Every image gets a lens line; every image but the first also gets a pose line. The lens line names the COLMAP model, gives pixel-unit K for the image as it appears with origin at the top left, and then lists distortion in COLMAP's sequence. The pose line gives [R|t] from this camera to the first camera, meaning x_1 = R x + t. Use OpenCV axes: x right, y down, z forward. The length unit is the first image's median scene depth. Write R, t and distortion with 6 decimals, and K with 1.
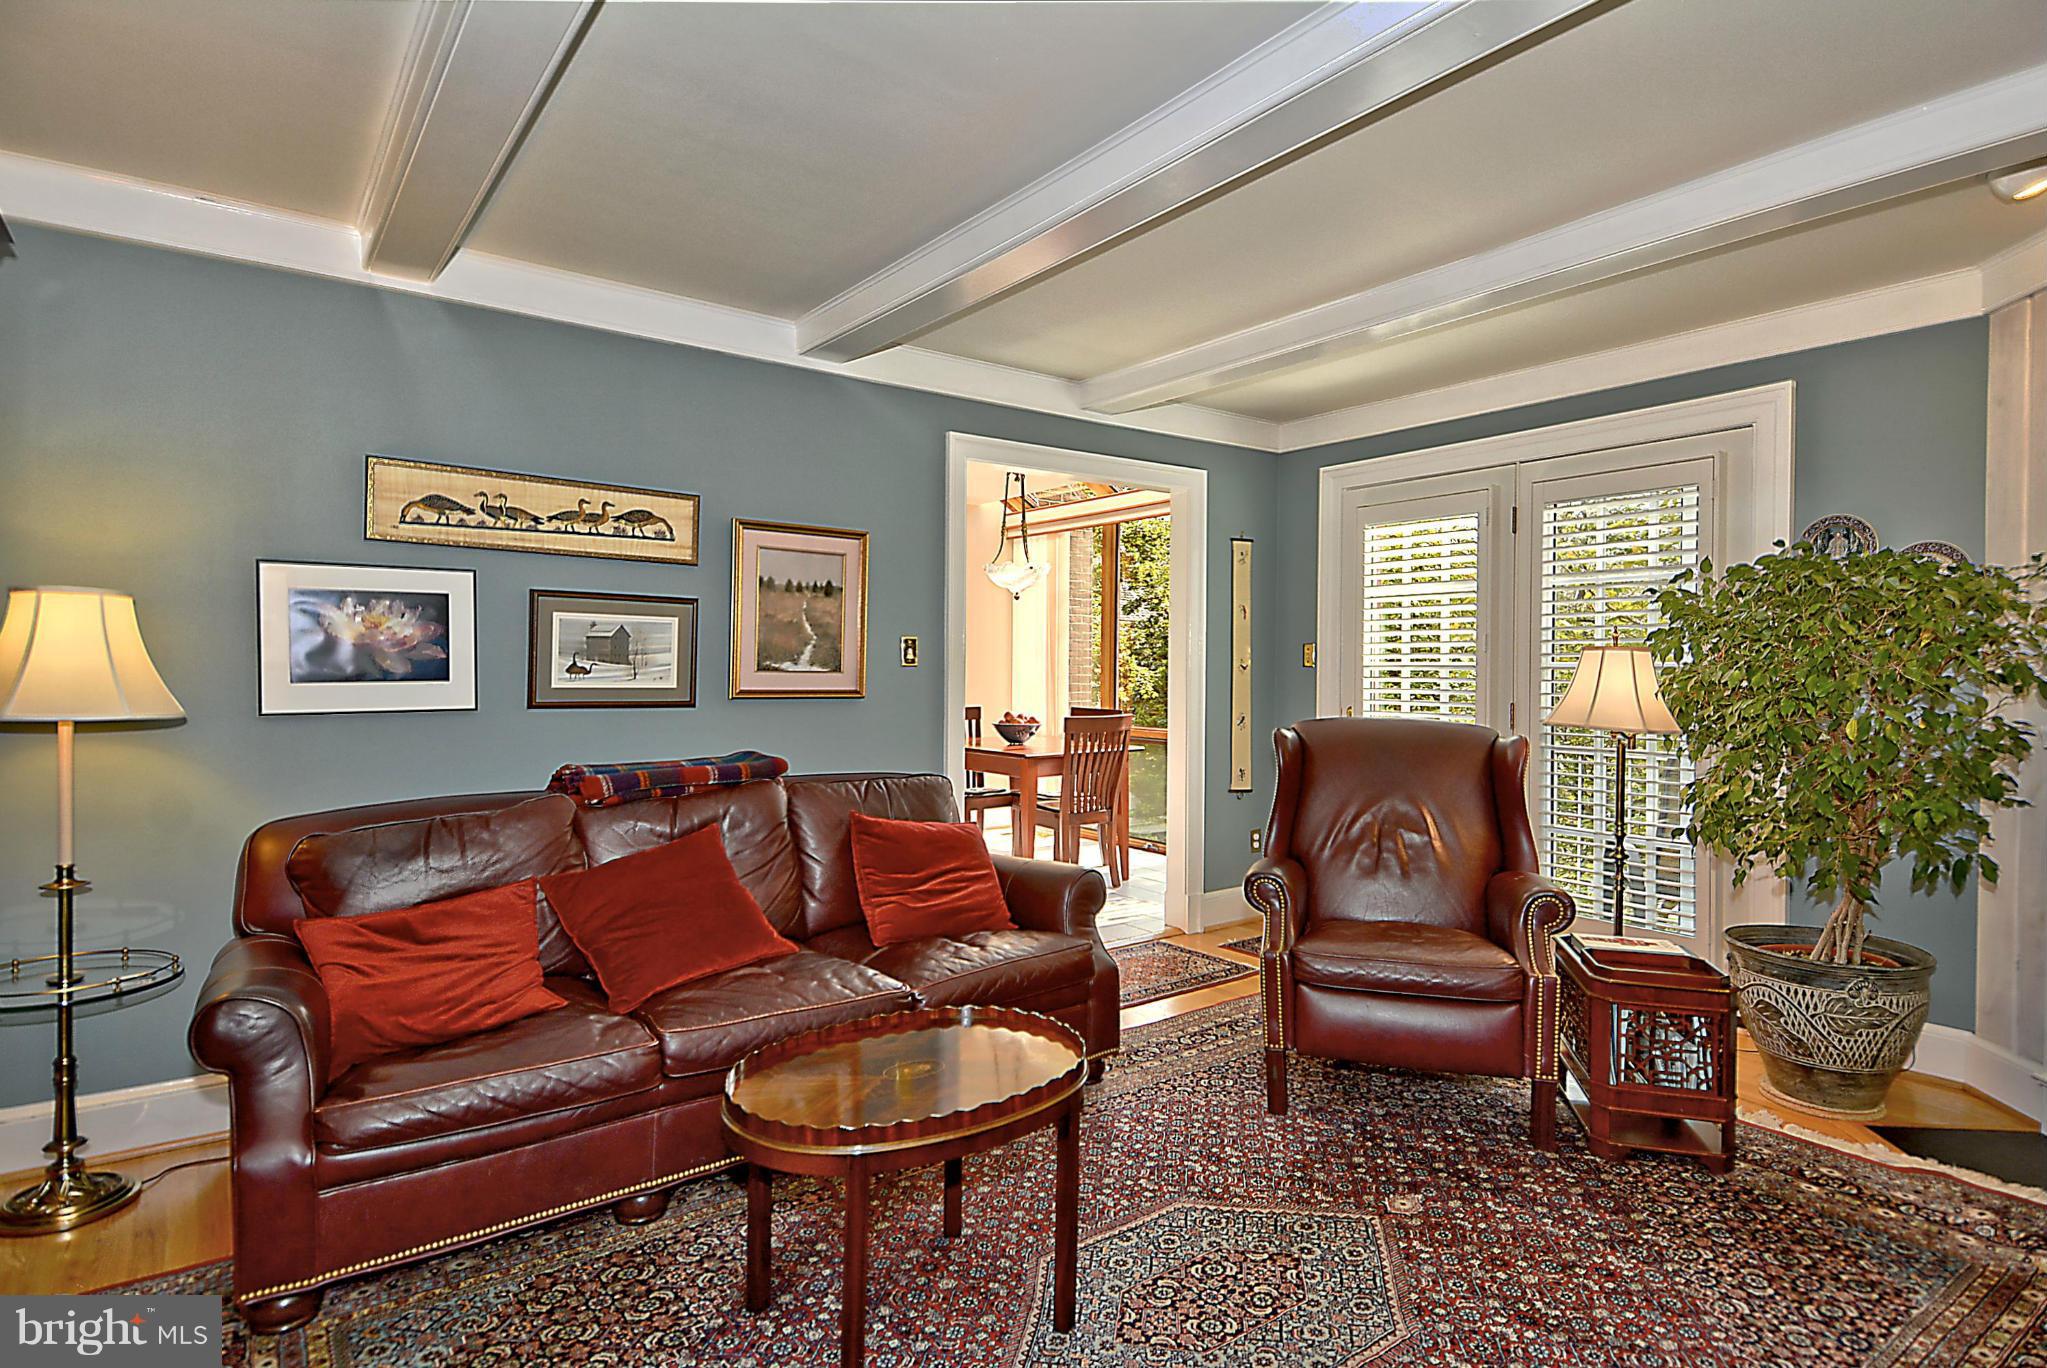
lens RADIAL K [[1060.4, 0, 1028.4], [0, 1060.4, 675.3], [0, 0, 1]] dist [0.078328, -0.060513]
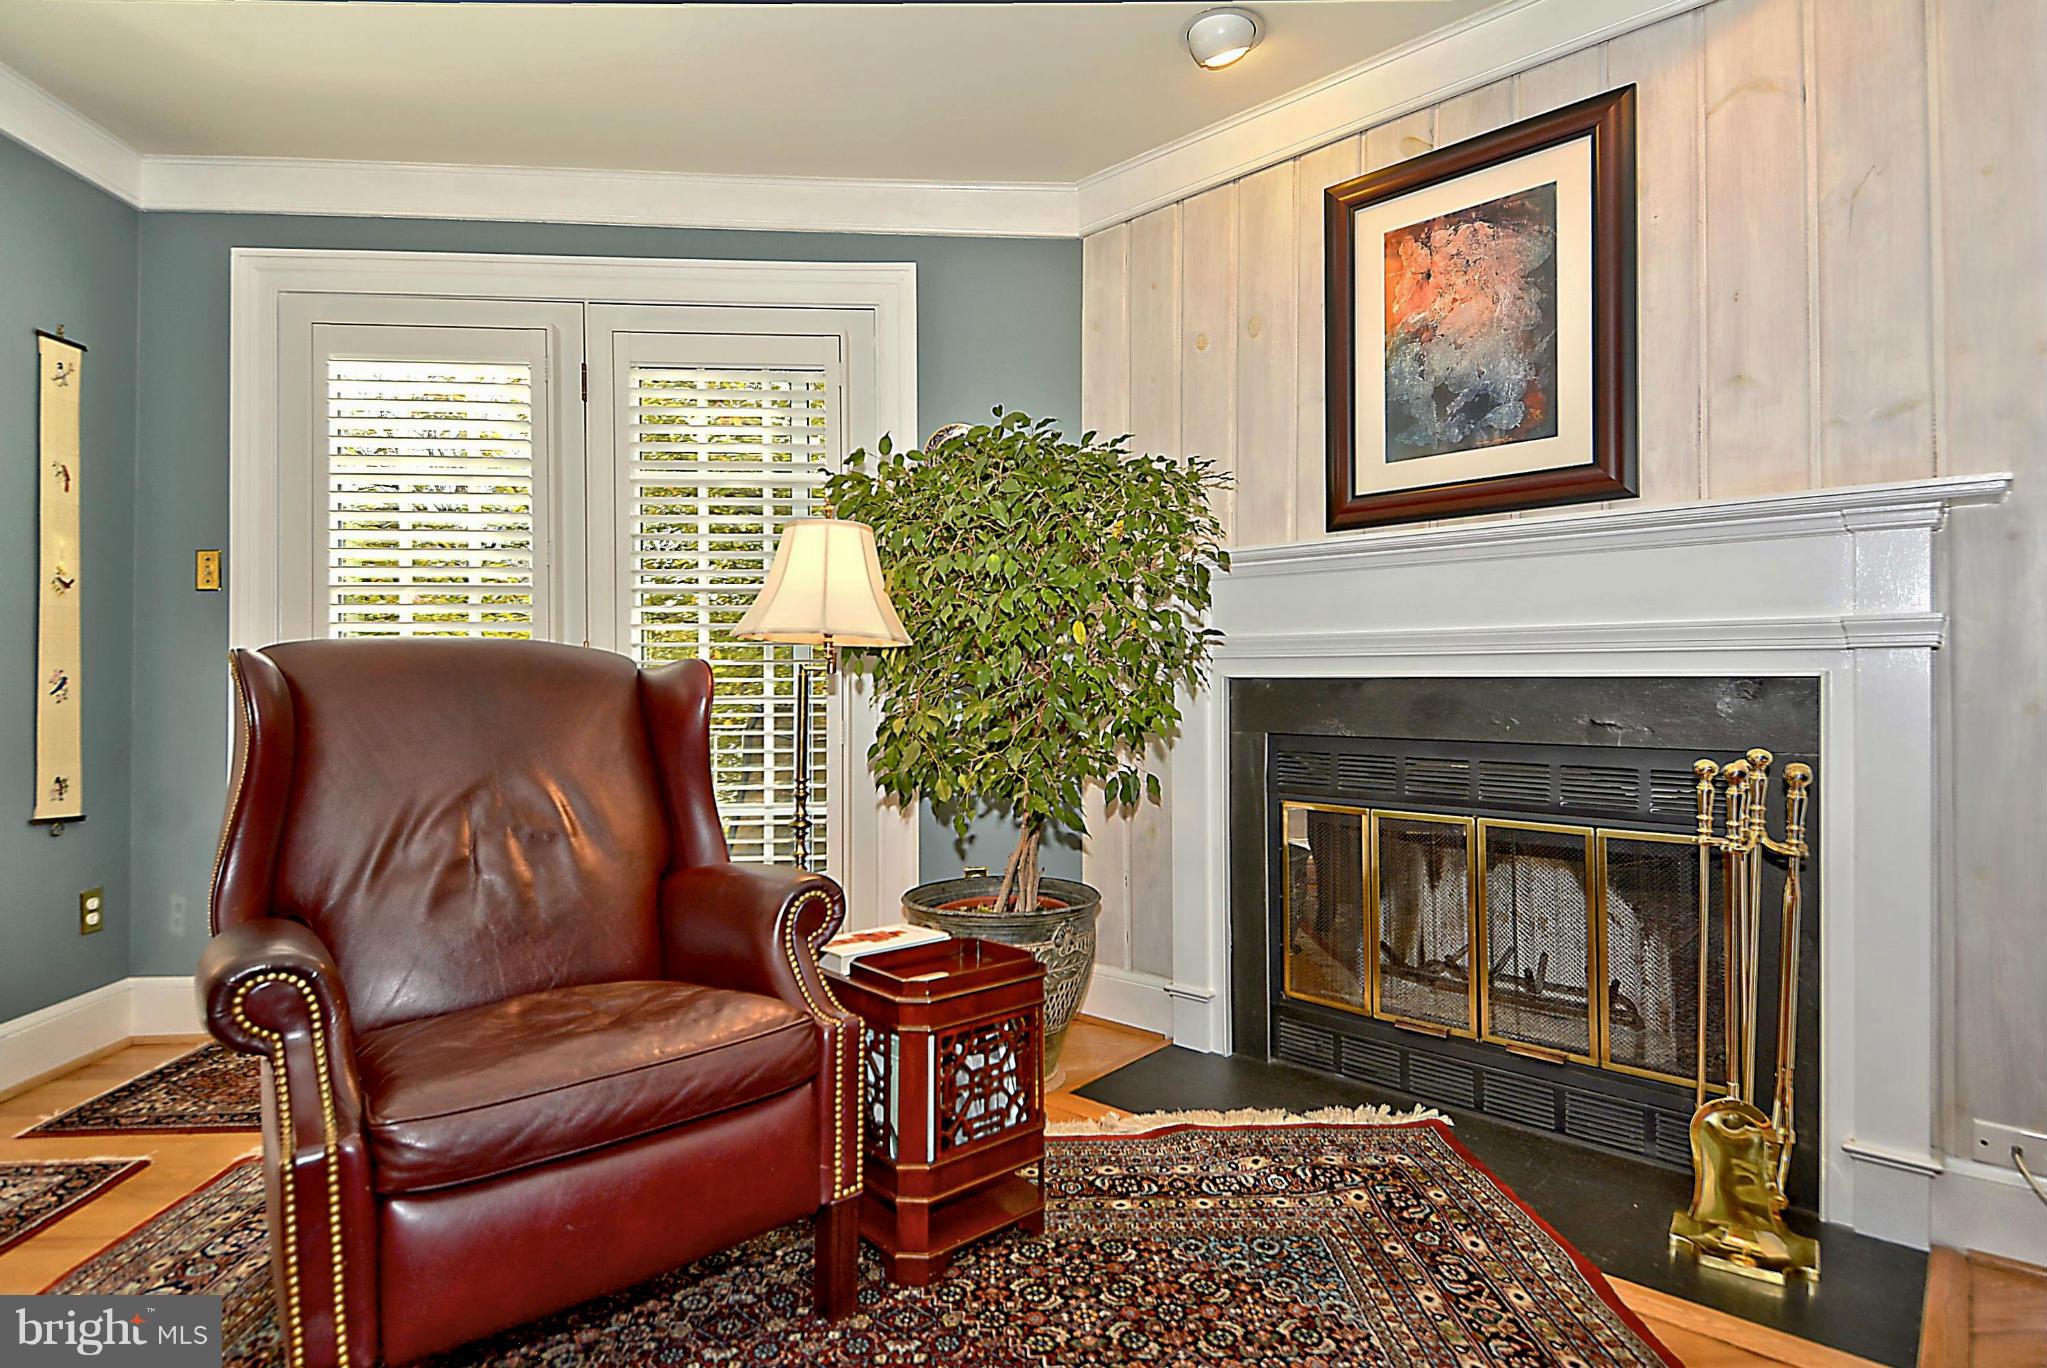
lens RADIAL K [[1060.4, 0, 1028.4], [0, 1060.4, 675.3], [0, 0, 1]] dist [0.078328, -0.060513]
pose [[0.556184, 0.002819, 0.831054, 0.034358], [0.015585, 0.999783, -0.013822, 0.078631], [-0.830913, 0.020640, 0.556020, 0.463677]]
